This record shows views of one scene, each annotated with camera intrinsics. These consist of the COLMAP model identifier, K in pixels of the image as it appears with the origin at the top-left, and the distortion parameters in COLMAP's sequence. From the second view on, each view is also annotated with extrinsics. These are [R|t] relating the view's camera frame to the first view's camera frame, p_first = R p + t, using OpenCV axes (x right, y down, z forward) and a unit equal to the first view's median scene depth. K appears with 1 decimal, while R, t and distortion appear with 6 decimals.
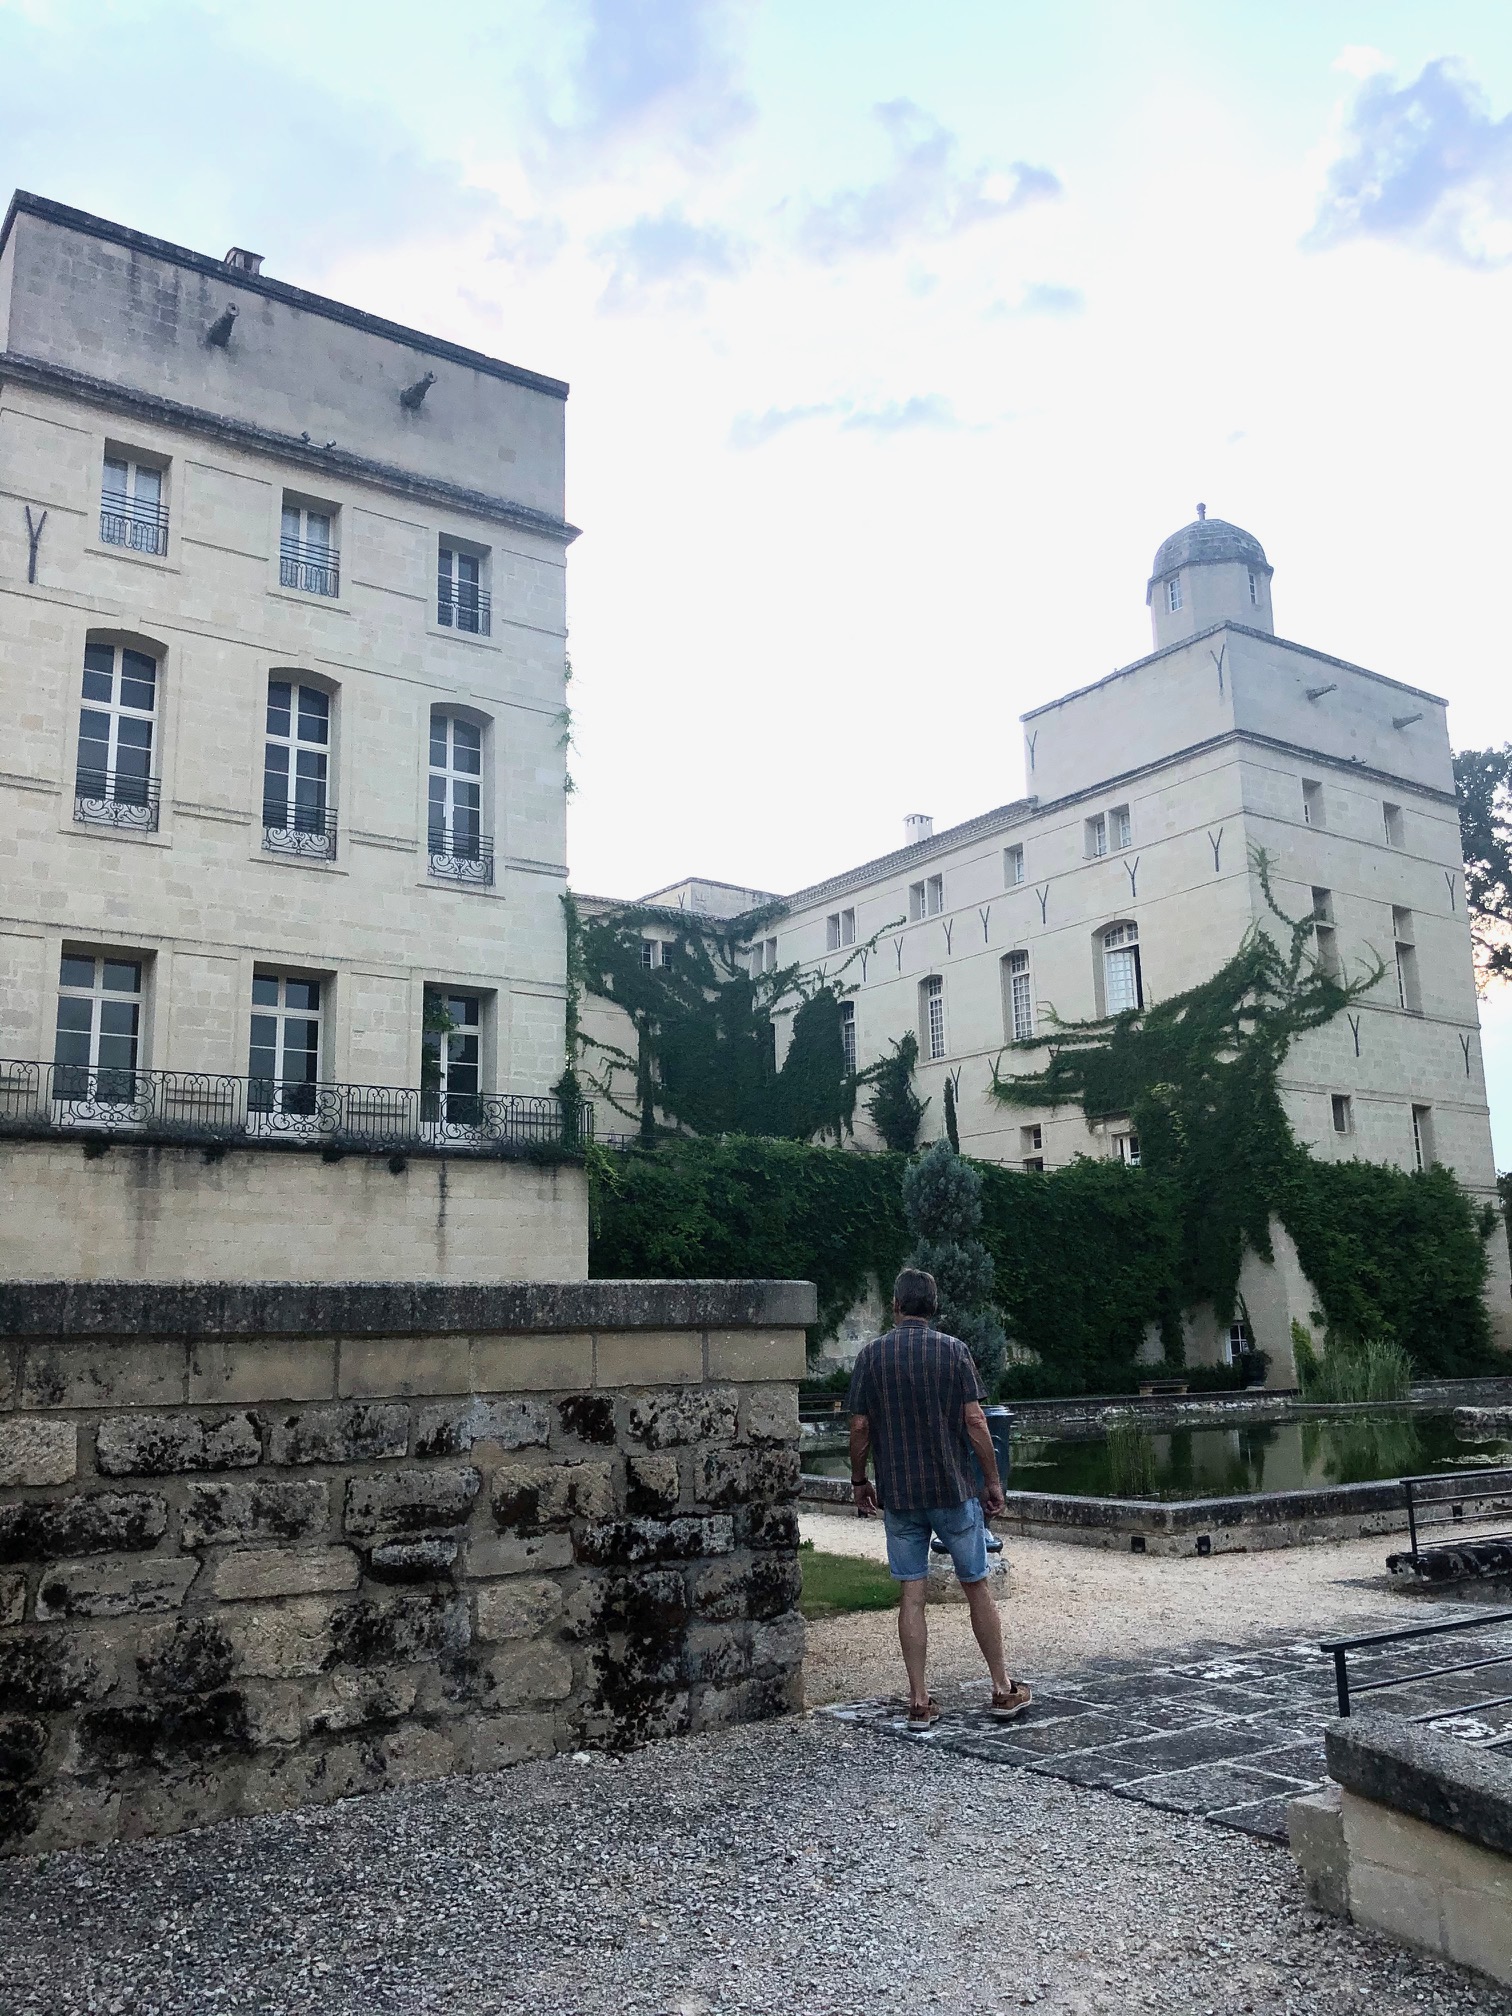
lens RADIAL K [[1635.7, 0, 755.1], [0, 1635.7, 1013.6], [0, 0, 1]] dist [0.008374, 0.001337]
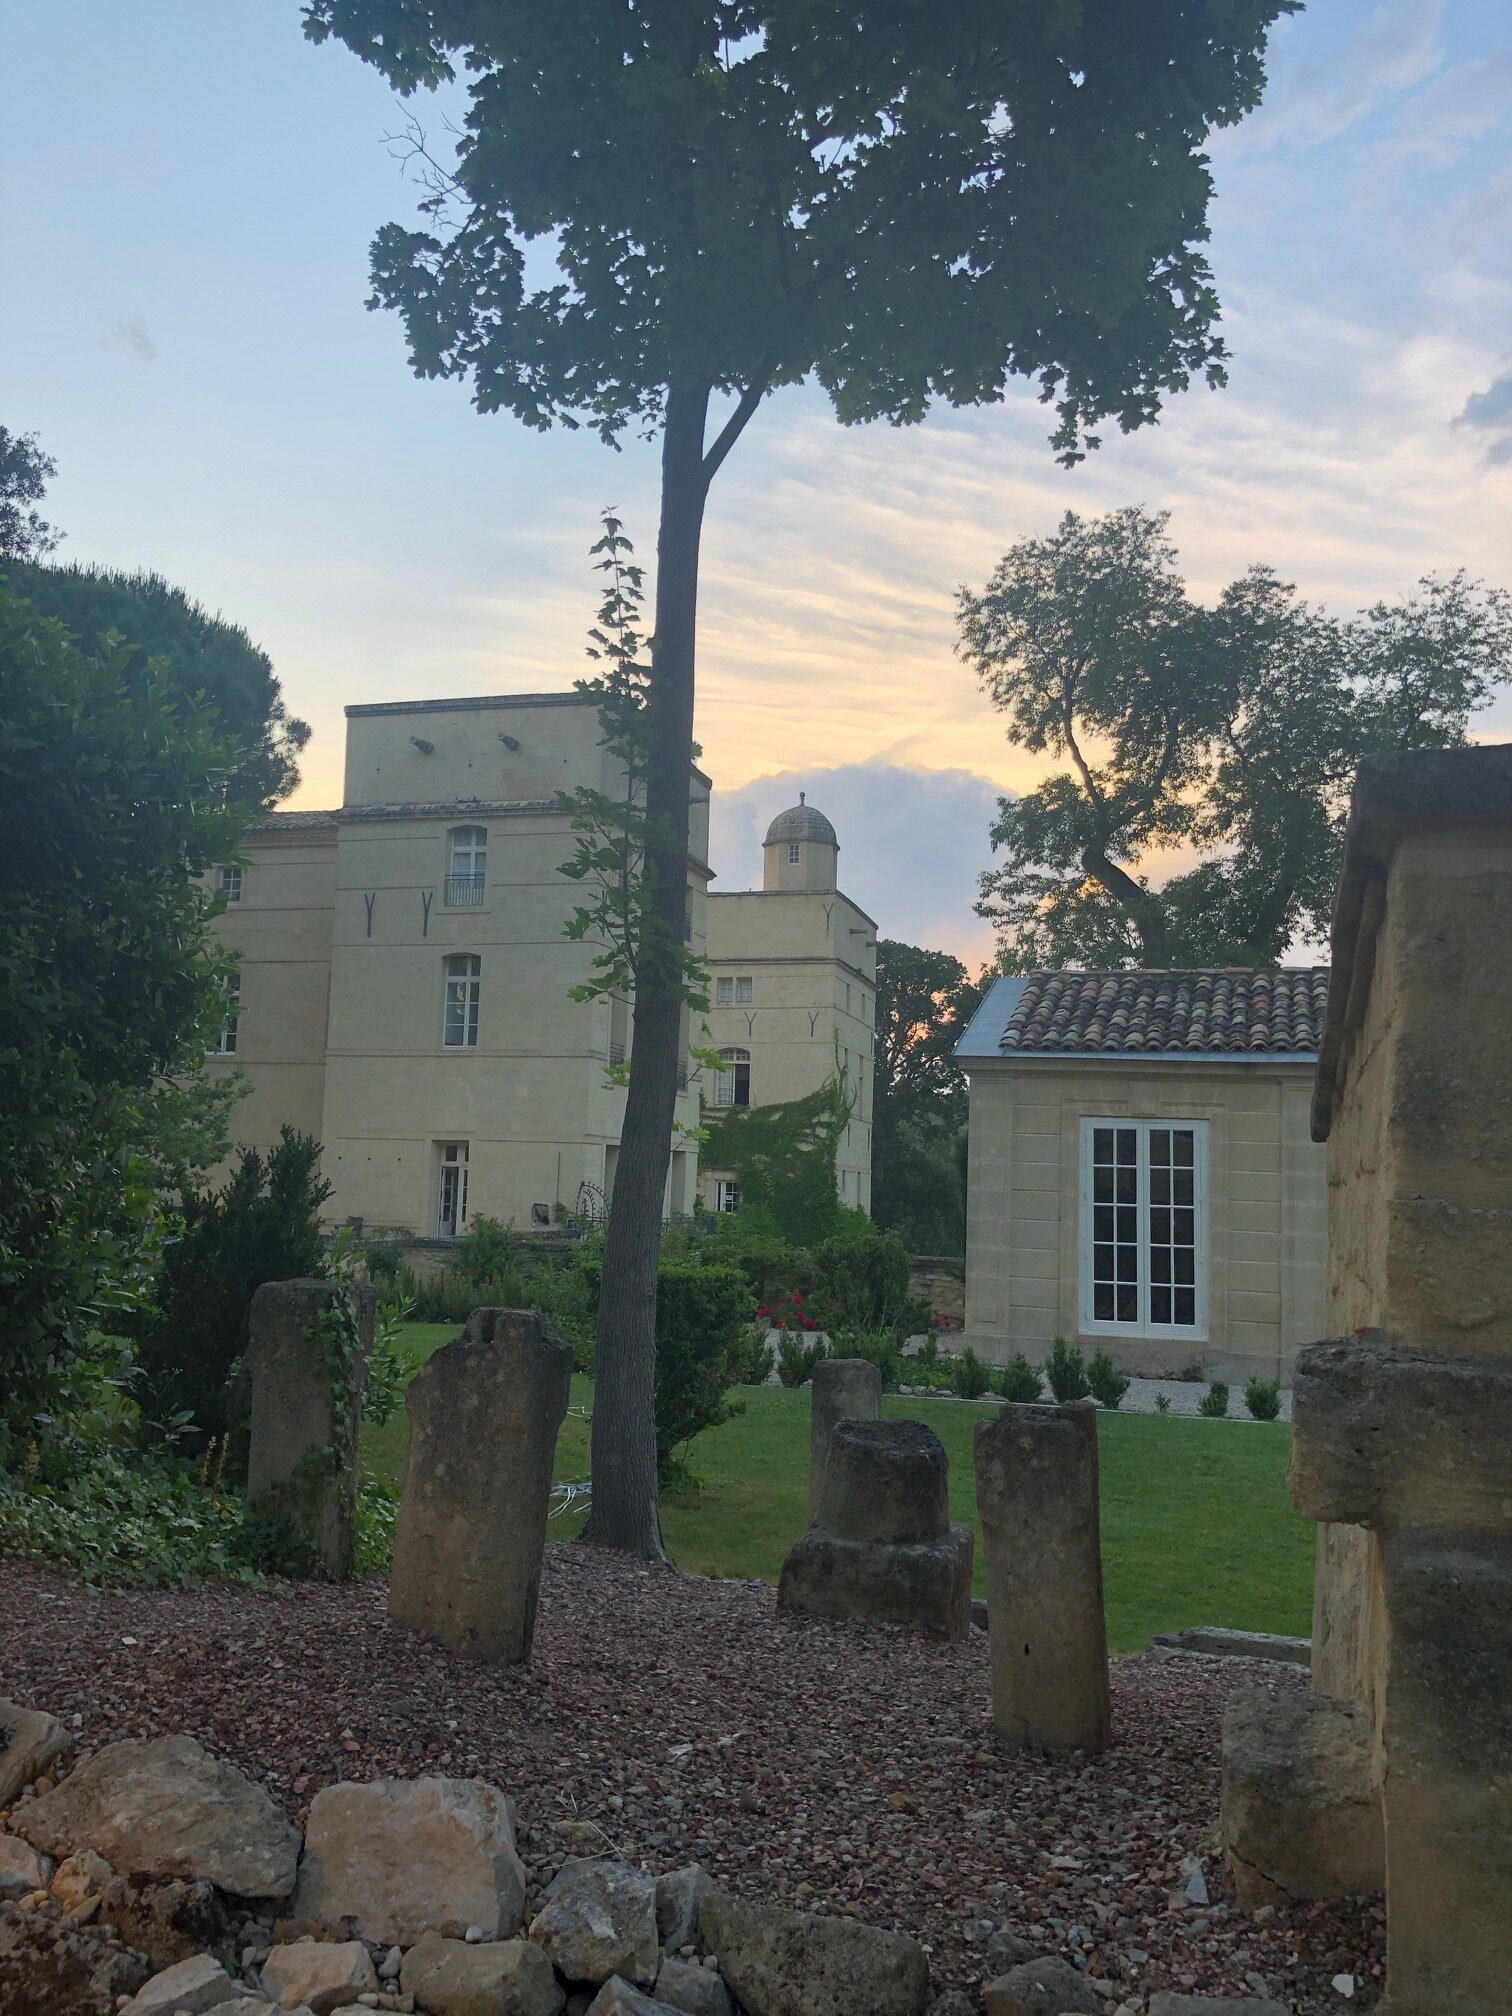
lens RADIAL K [[1635.7, 0, 756.3], [0, 1635.7, 1005.4], [0, 0, 1]] dist [0.008374, 0.001337]
pose [[0.783436, 0.124337, 0.608907, -0.793266], [-0.172671, 0.984754, 0.021078, -0.142995], [-0.597003, -0.121654, 0.792962, -0.308475]]
